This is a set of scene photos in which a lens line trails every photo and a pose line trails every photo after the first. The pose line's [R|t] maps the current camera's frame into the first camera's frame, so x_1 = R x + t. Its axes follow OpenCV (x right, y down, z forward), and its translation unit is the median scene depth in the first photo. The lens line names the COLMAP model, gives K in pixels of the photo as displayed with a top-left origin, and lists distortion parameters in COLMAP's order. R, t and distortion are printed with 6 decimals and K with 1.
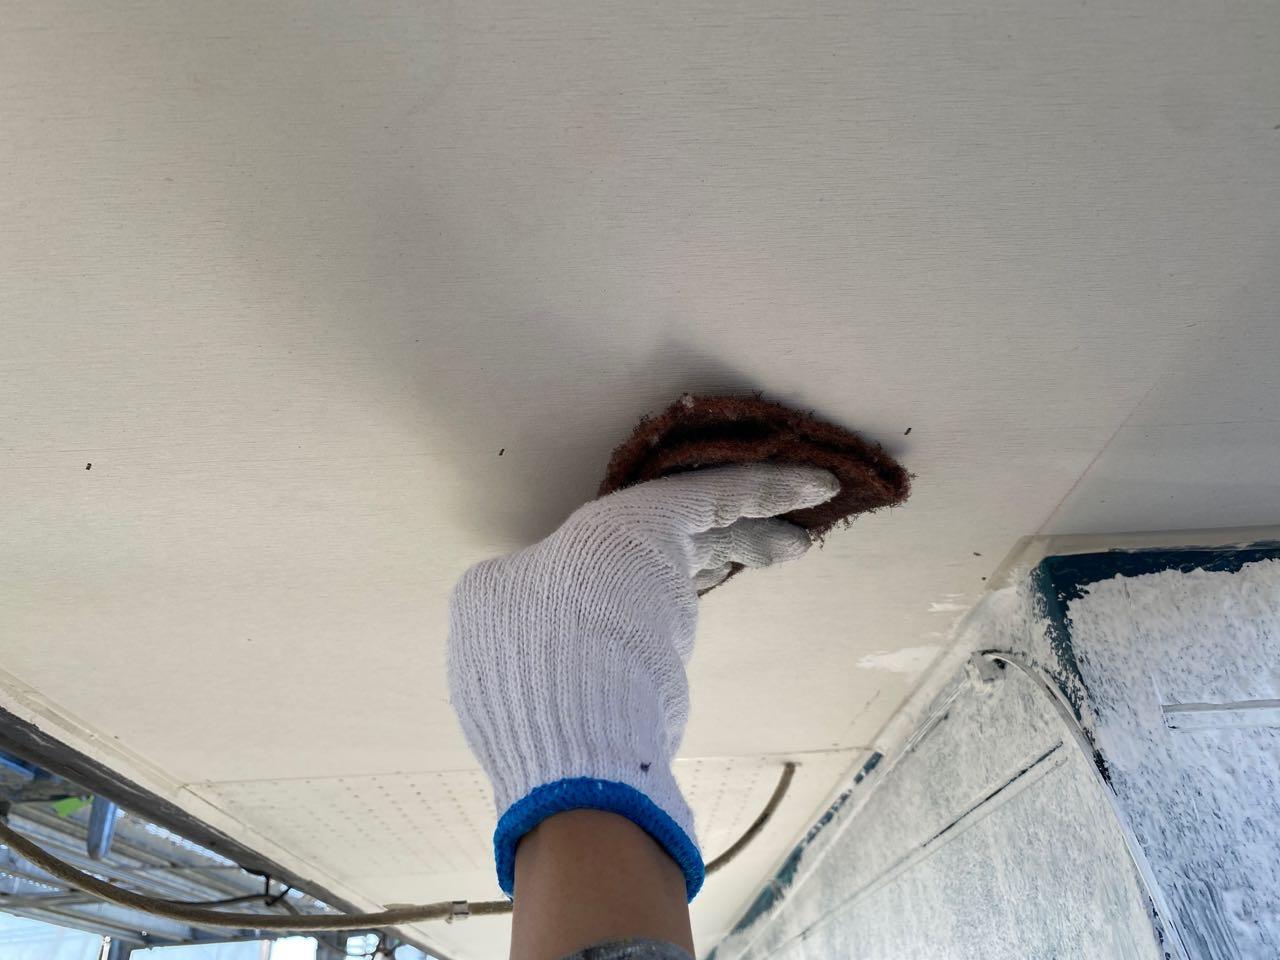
lens RADIAL K [[974.1, 0, 640.0], [0, 974.1, 480.0], [0, 0, 1]] dist [0.007712, -0.004267]
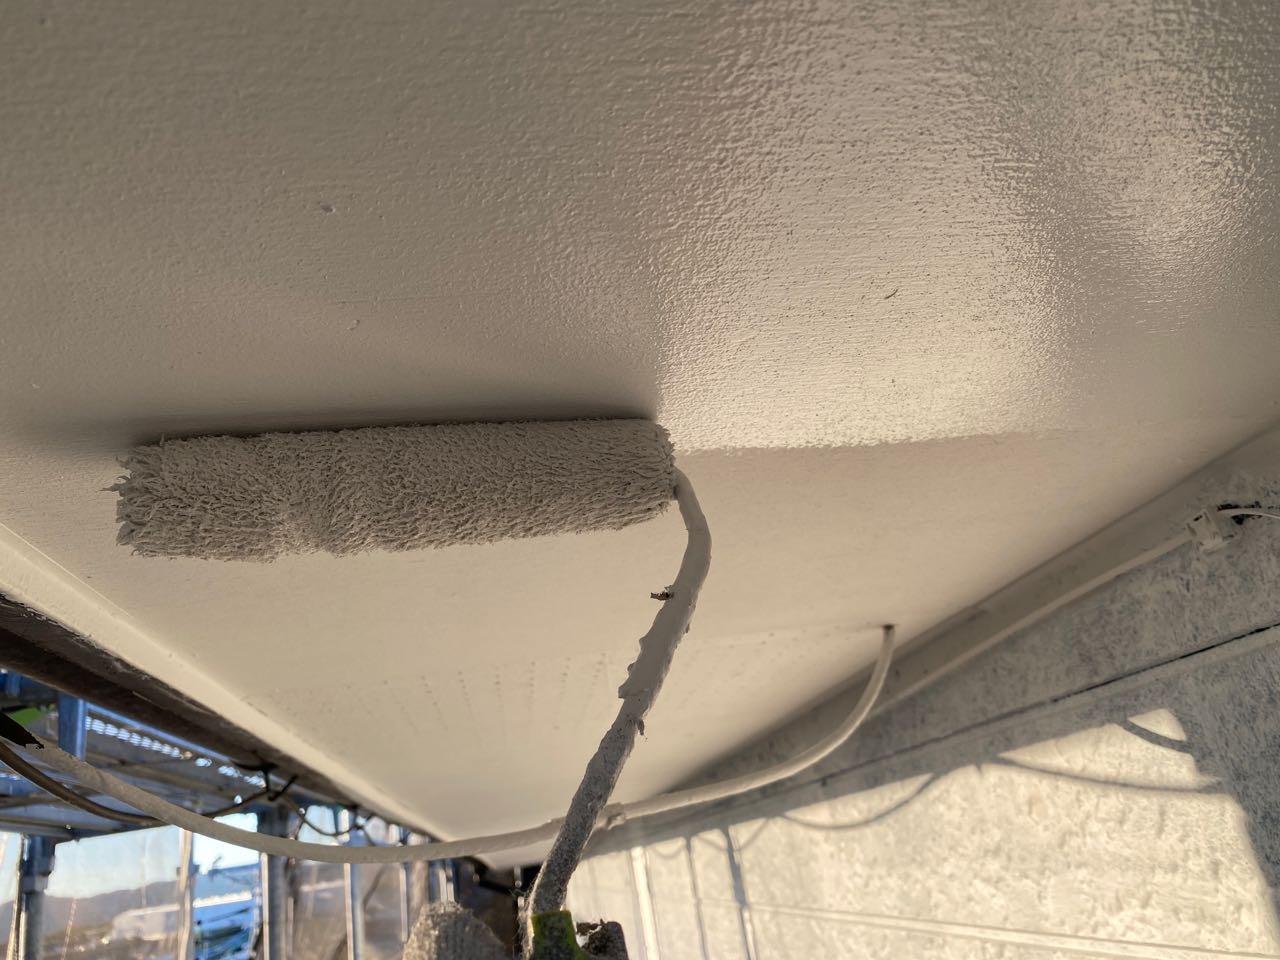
lens RADIAL K [[974.1, 0, 640.0], [0, 974.1, 480.0], [0, 0, 1]] dist [0.007712, -0.004267]
pose [[0.990647, -0.049432, 0.127178, -0.131045], [0.030245, 0.988435, 0.148596, -0.002140], [-0.133053, -0.143360, 0.980686, 0.067822]]
